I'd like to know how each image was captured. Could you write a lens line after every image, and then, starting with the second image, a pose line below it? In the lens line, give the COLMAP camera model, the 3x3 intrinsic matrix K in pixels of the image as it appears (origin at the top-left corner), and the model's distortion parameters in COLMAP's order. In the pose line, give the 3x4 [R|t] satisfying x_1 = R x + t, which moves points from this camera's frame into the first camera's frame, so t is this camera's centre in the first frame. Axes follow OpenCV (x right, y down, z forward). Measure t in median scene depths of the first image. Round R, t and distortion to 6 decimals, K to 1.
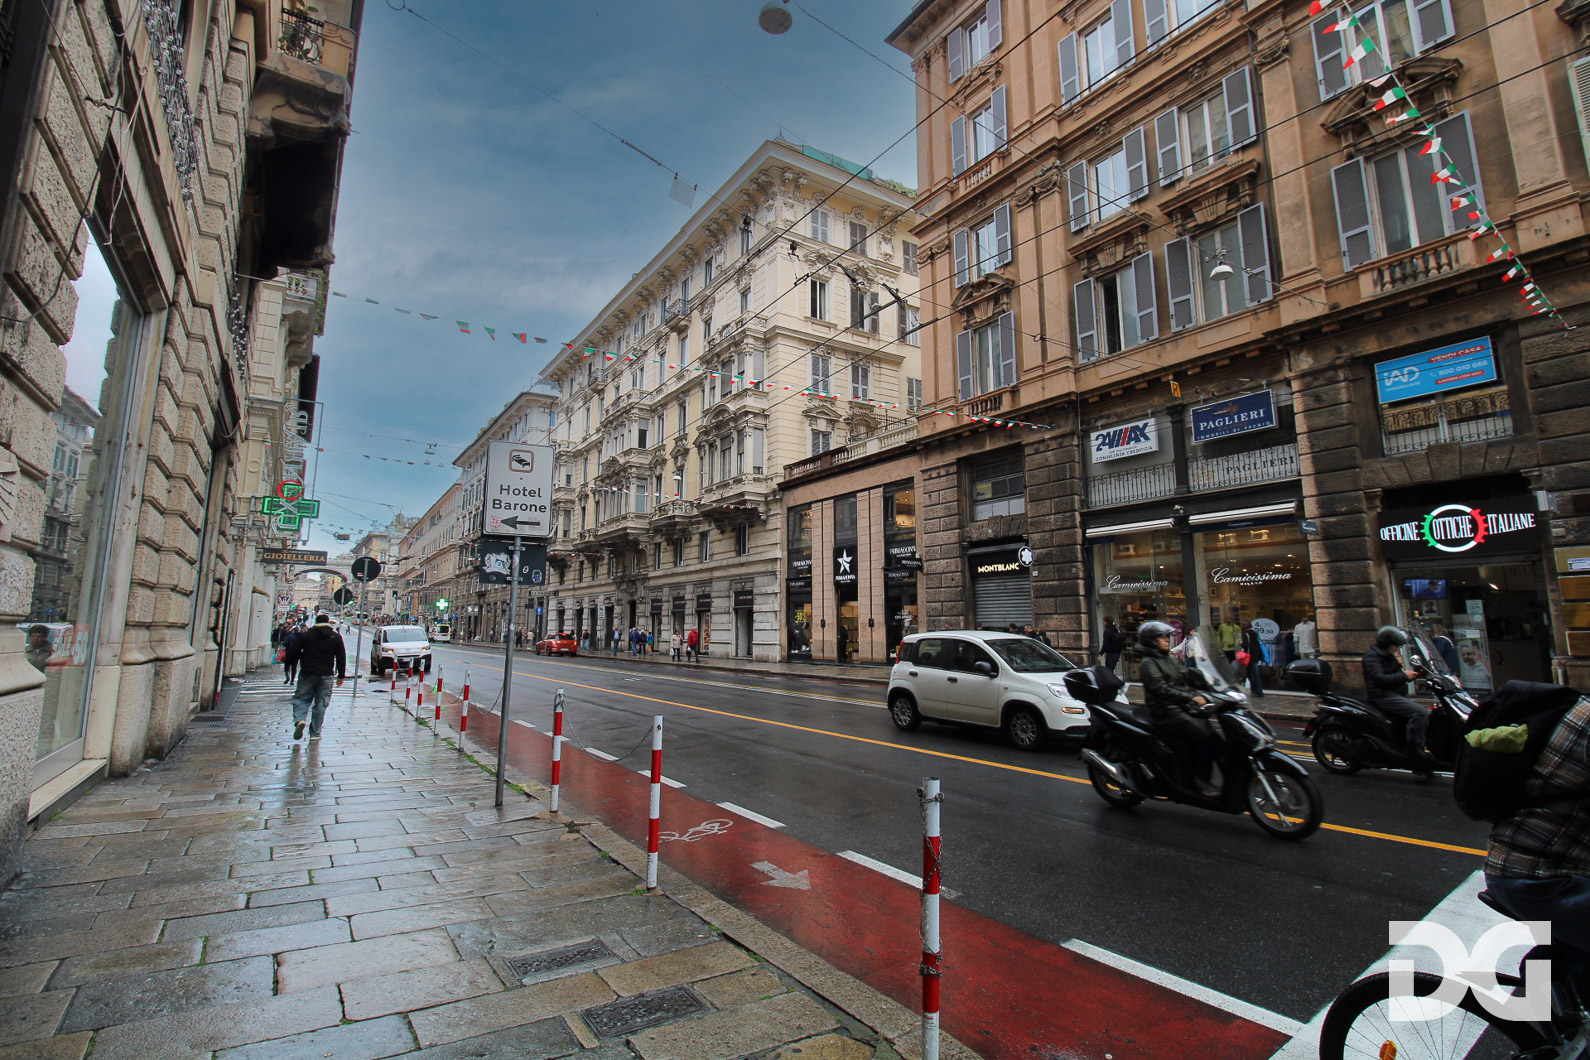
lens RADIAL K [[783.3, 0, 801.4], [0, 783.3, 493.3], [0, 0, 1]] dist [0.000980, -0.016666]
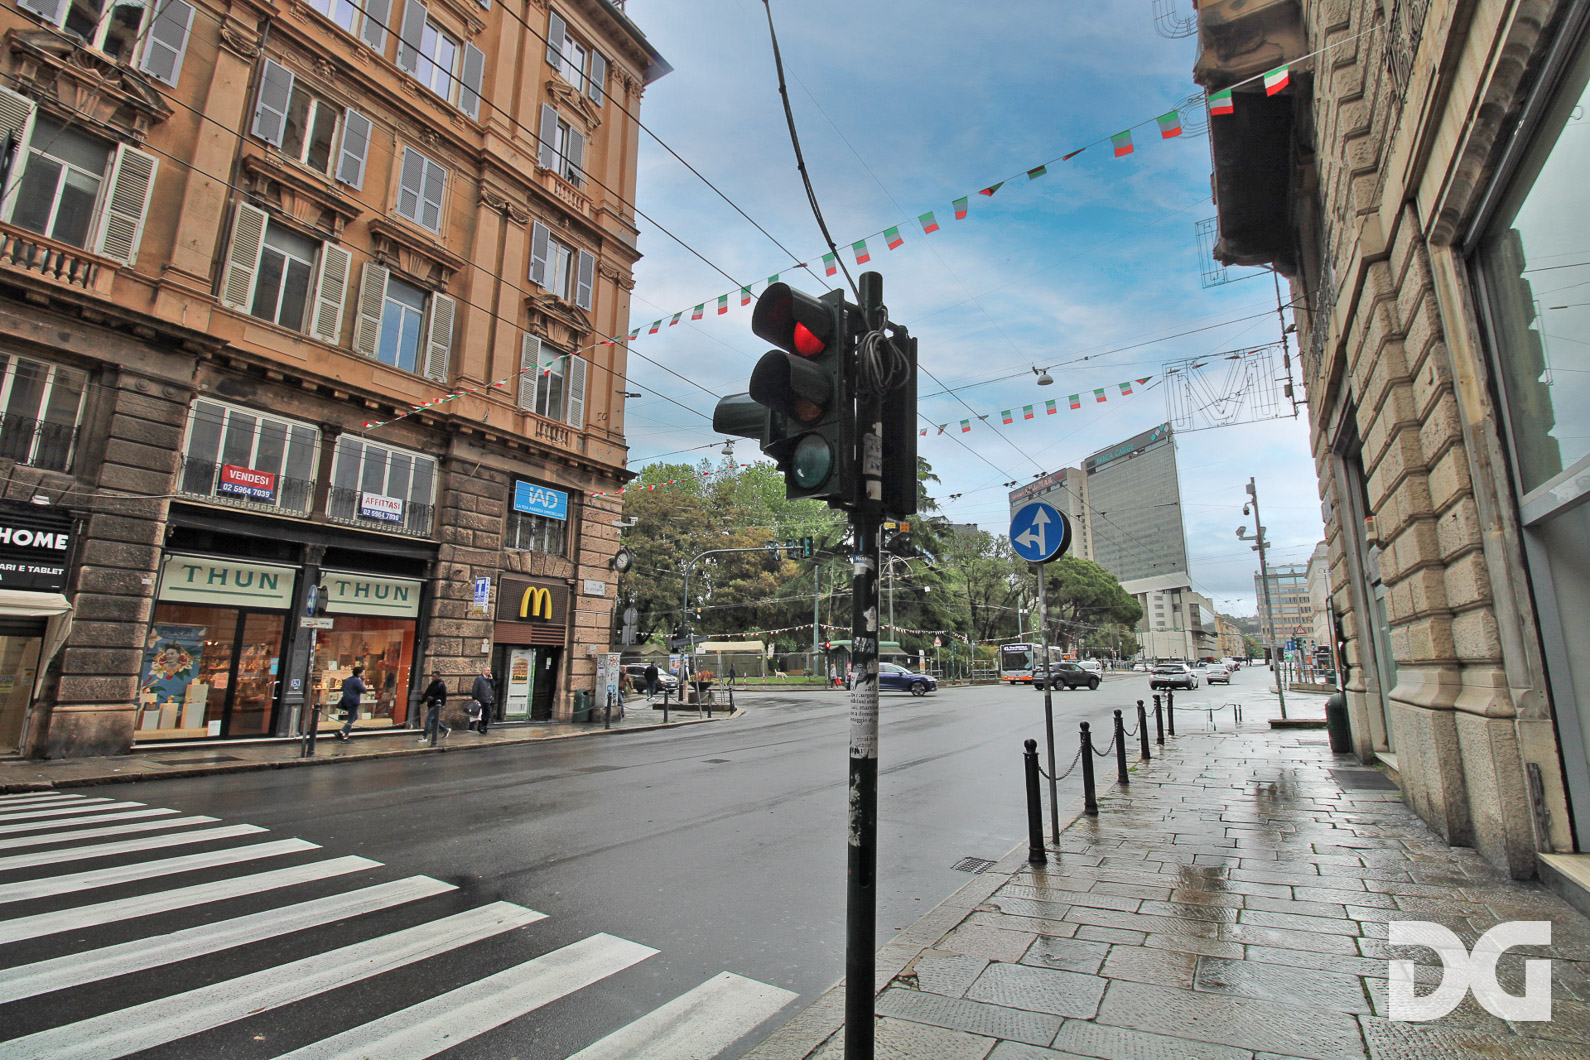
lens RADIAL K [[783.3, 0, 801.4], [0, 783.3, 493.3], [0, 0, 1]] dist [0.000980, -0.016666]
pose [[-0.456732, 0.195011, 0.867967, -0.608227], [-0.157888, 0.942419, -0.294820, 0.162072], [-0.875481, -0.271695, -0.399643, 0.945498]]
